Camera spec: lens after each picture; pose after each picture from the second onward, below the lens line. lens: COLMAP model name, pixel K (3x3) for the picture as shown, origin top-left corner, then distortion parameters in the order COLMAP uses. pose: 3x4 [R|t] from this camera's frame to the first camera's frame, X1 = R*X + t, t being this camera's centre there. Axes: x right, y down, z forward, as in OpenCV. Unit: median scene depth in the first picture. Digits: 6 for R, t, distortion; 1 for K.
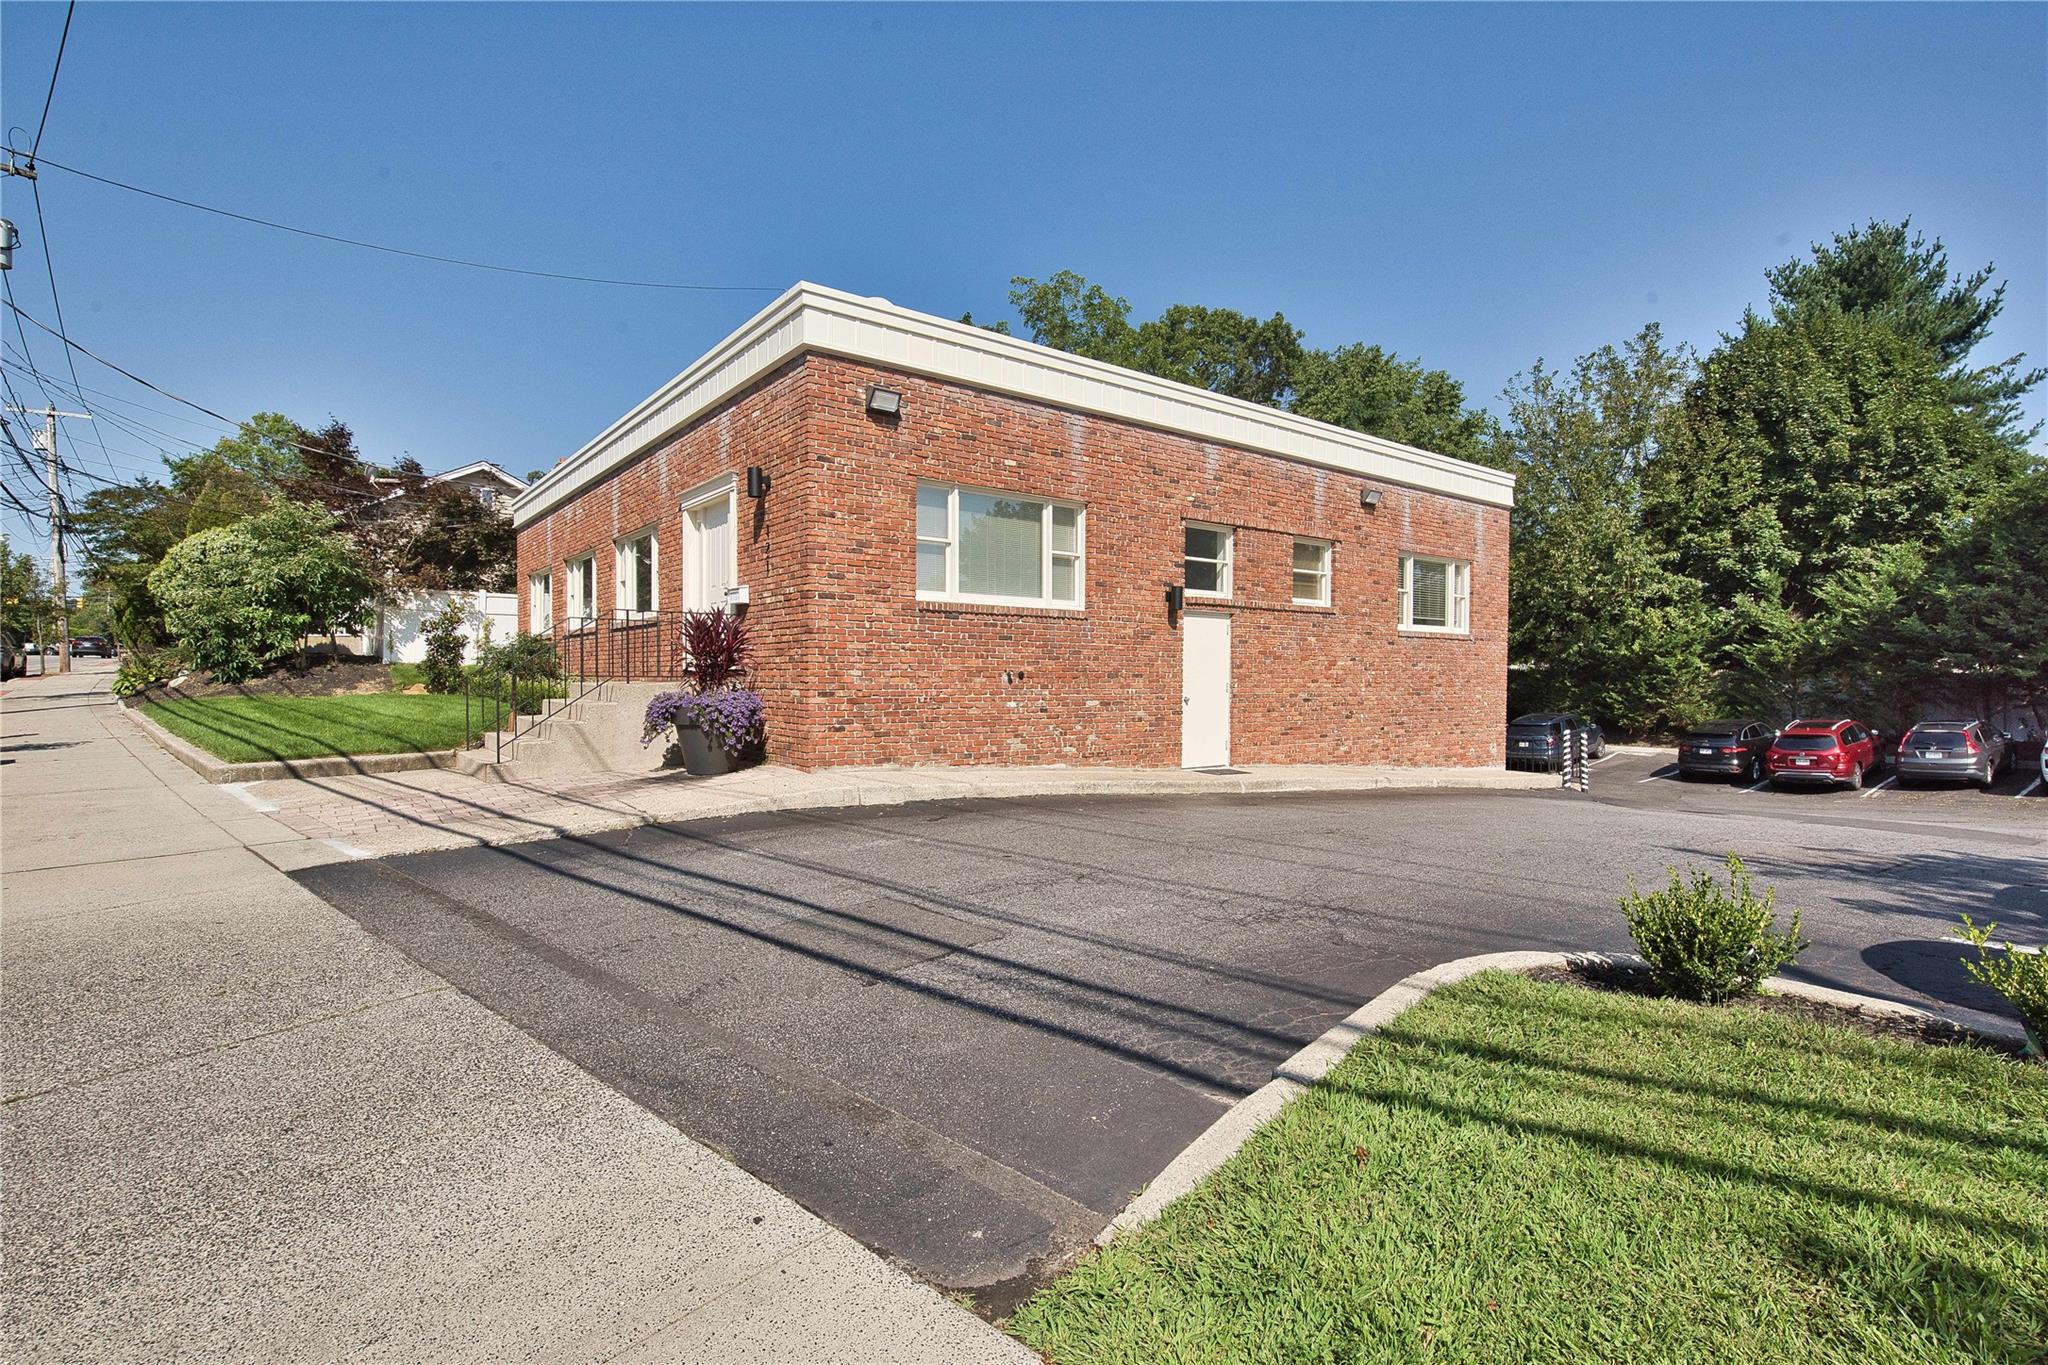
lens RADIAL K [[978.5, 0, 1042.7], [0, 978.5, 692.3], [0, 0, 1]] dist [-0.007424, -0.002806]
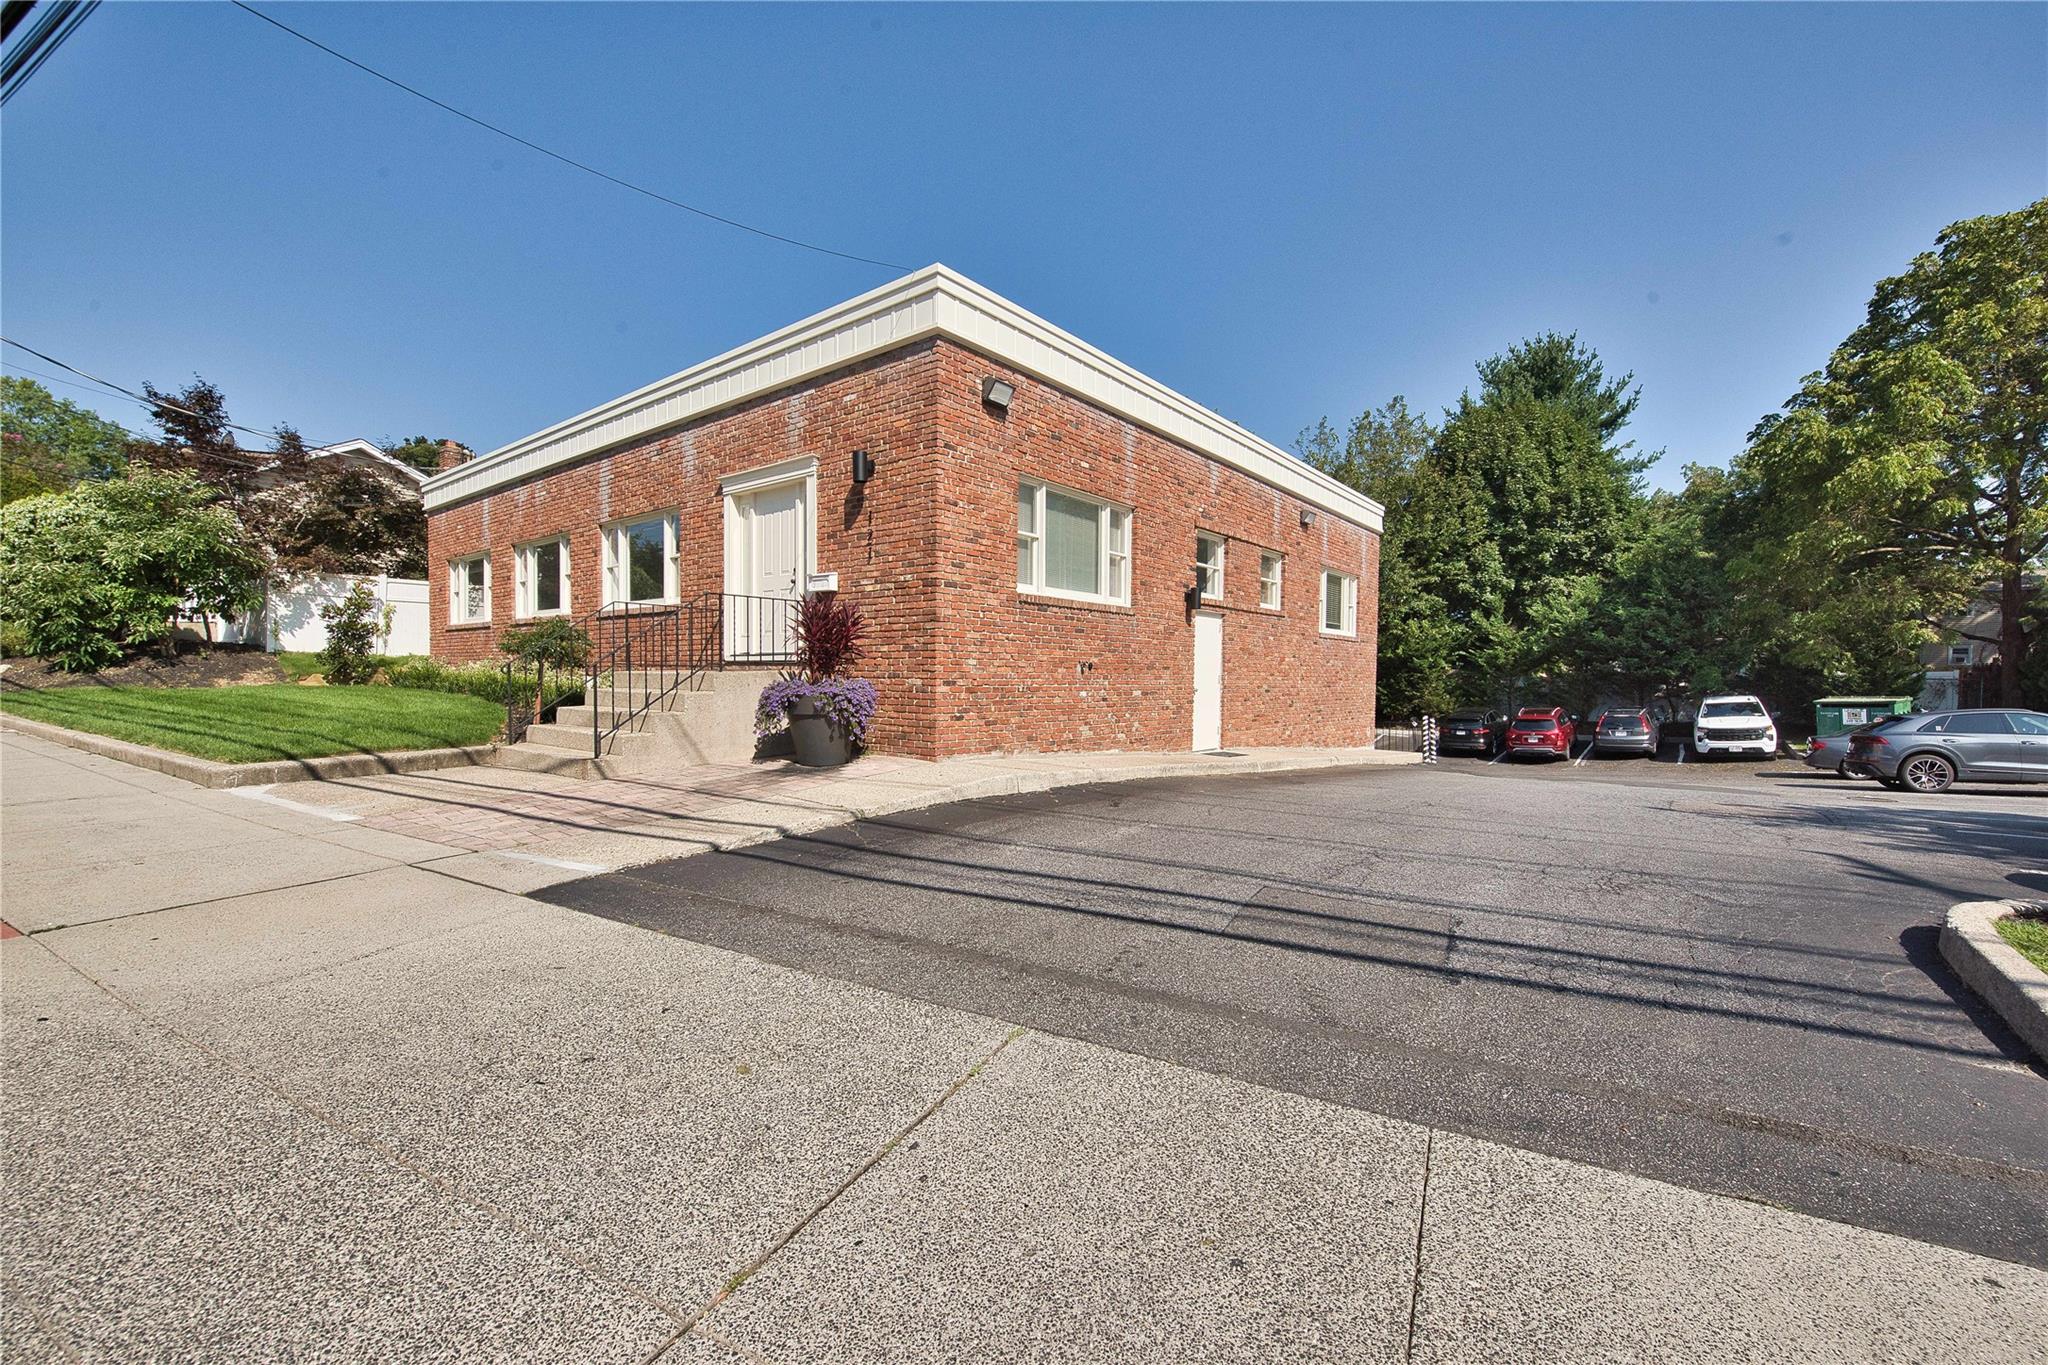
lens RADIAL K [[848.6, 0, 1042.9], [0, 848.6, 700.4], [0, 0, 1]] dist [-0.011969, -0.002155]
pose [[0.971284, -0.002248, 0.237914, -0.198621], [-0.001307, 0.999890, 0.014783, 0.004055], [-0.237921, -0.014669, 0.971174, 0.080108]]
